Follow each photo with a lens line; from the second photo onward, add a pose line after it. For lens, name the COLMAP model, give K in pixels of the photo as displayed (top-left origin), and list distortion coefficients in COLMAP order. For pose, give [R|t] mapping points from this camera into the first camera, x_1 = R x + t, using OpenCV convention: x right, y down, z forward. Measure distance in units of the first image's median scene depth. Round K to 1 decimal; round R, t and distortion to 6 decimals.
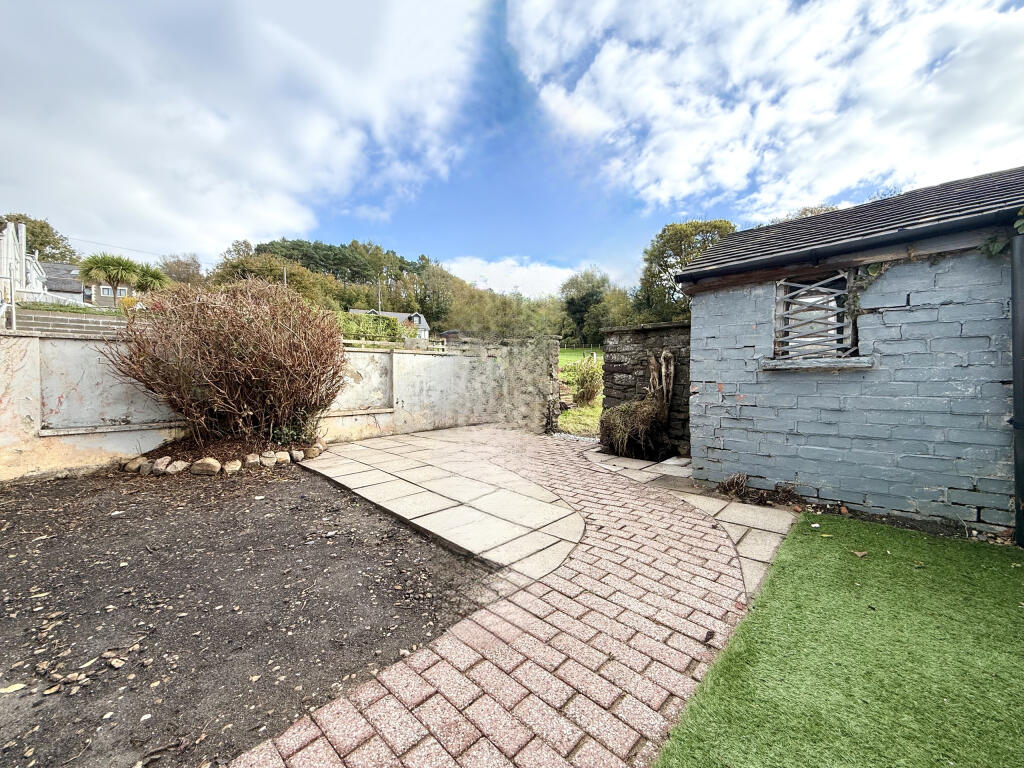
lens RADIAL K [[406.4, 0, 512.1], [0, 406.4, 378.7], [0, 0, 1]] dist [-0.002177, 0.000174]
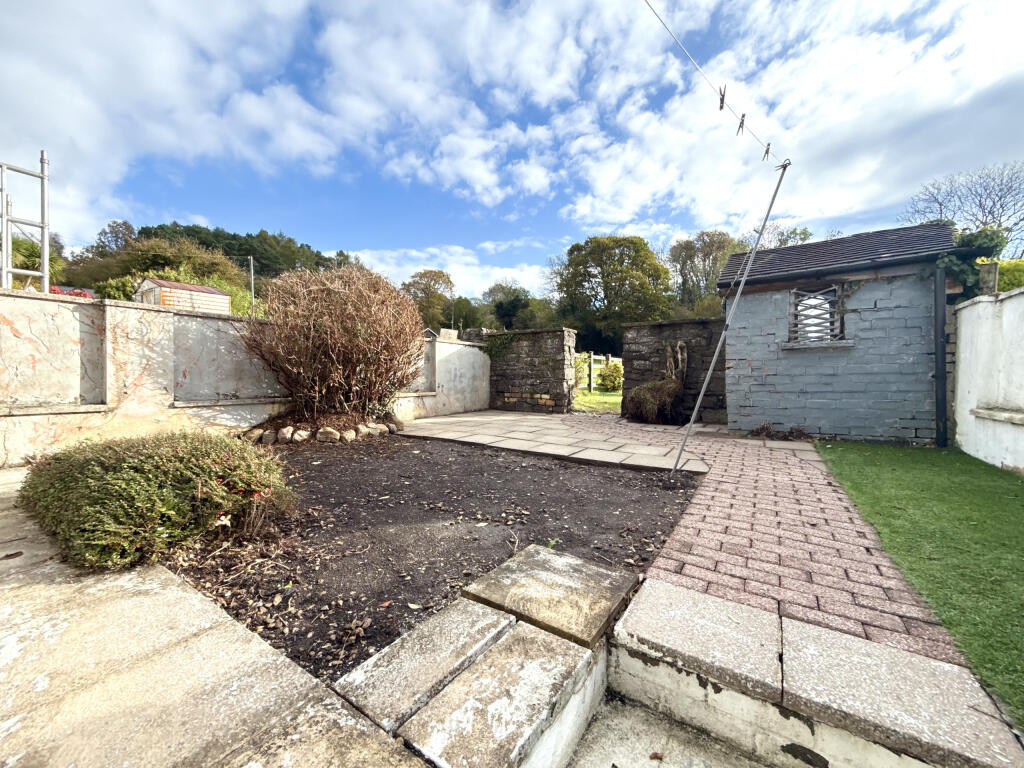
lens RADIAL K [[406.4, 0, 510.6], [0, 406.4, 379.8], [0, 0, 1]] dist [-0.002177, 0.000174]
pose [[0.980661, 0.000937, 0.195713, -0.491039], [0.000227, 0.999982, -0.005928, 0.074434], [-0.195716, 0.005858, 0.980643, -0.189932]]
